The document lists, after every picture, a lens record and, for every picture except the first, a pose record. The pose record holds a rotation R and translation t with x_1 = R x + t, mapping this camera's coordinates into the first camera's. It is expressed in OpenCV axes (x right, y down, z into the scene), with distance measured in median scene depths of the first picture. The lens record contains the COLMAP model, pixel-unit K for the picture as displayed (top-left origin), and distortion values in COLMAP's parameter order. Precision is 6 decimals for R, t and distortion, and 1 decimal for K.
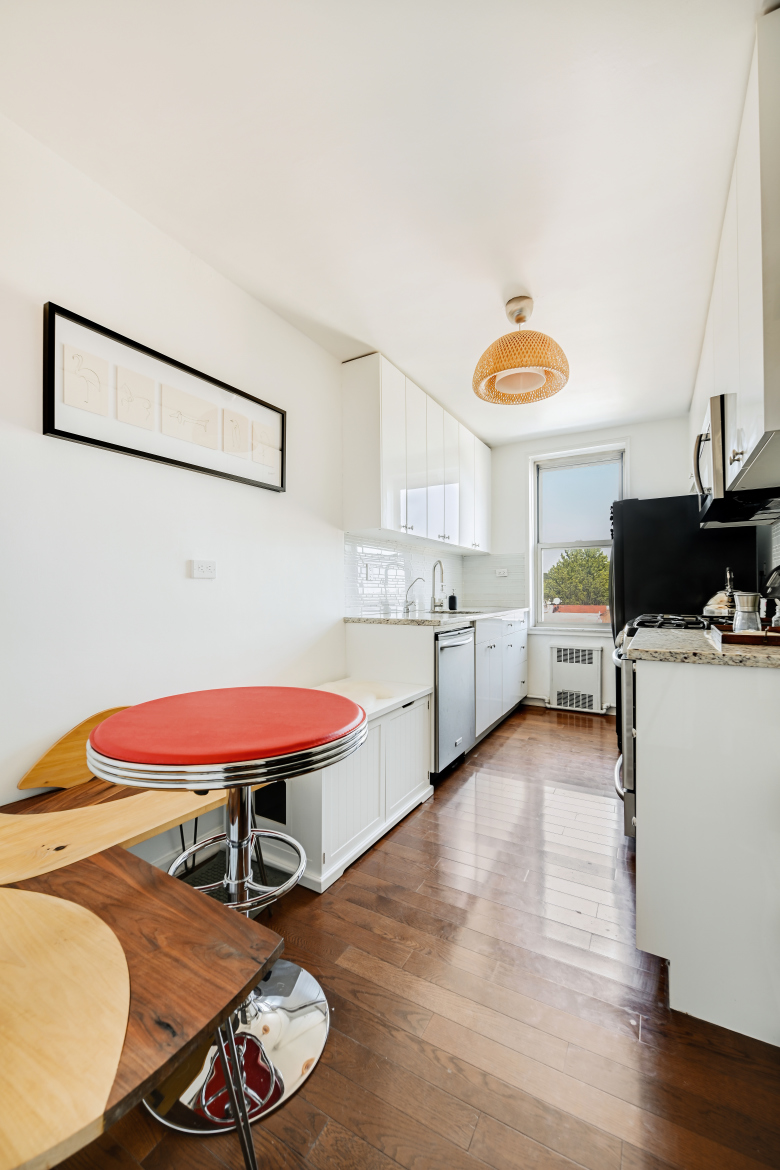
lens RADIAL K [[471.3, 0, 390.0], [0, 471.3, 585.0], [0, 0, 1]] dist [0.000029, -0.000007]
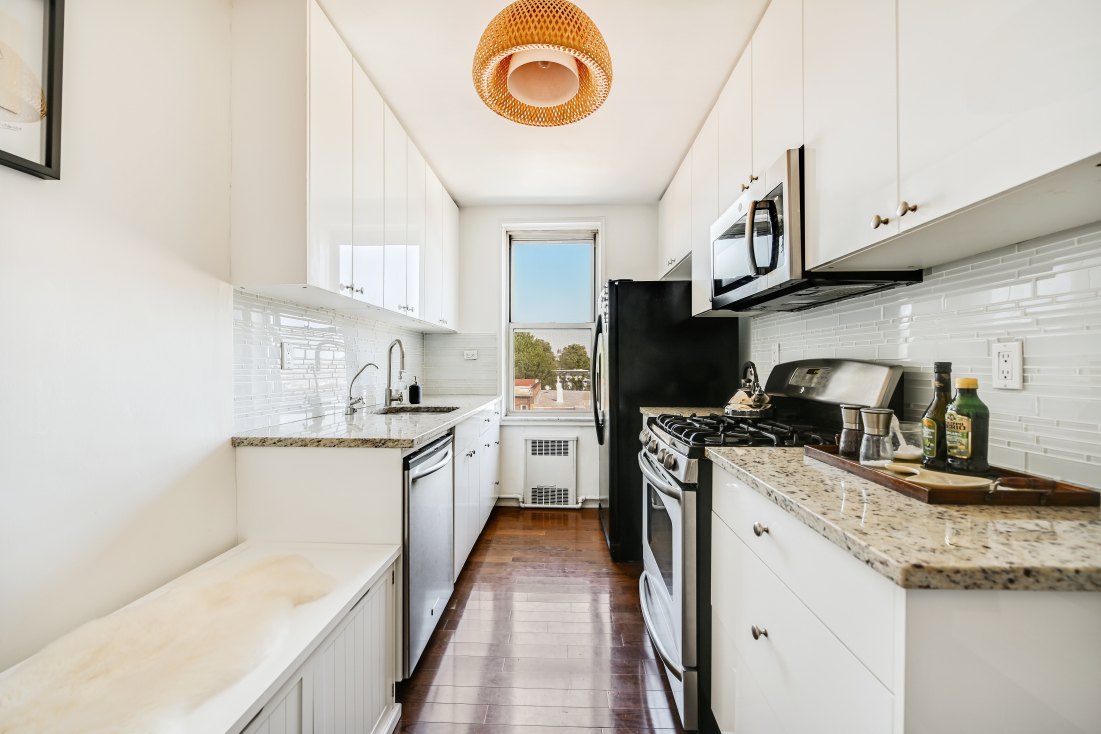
lens RADIAL K [[433.5, 0, 550.5], [0, 433.5, 367.0], [0, 0, 1]] dist [-0.006480, -0.000298]
pose [[0.885707, 0.003862, 0.464229, 0.000142], [-0.012673, 0.999794, 0.015861, -0.024076], [-0.464072, -0.019932, 0.885573, 0.302483]]
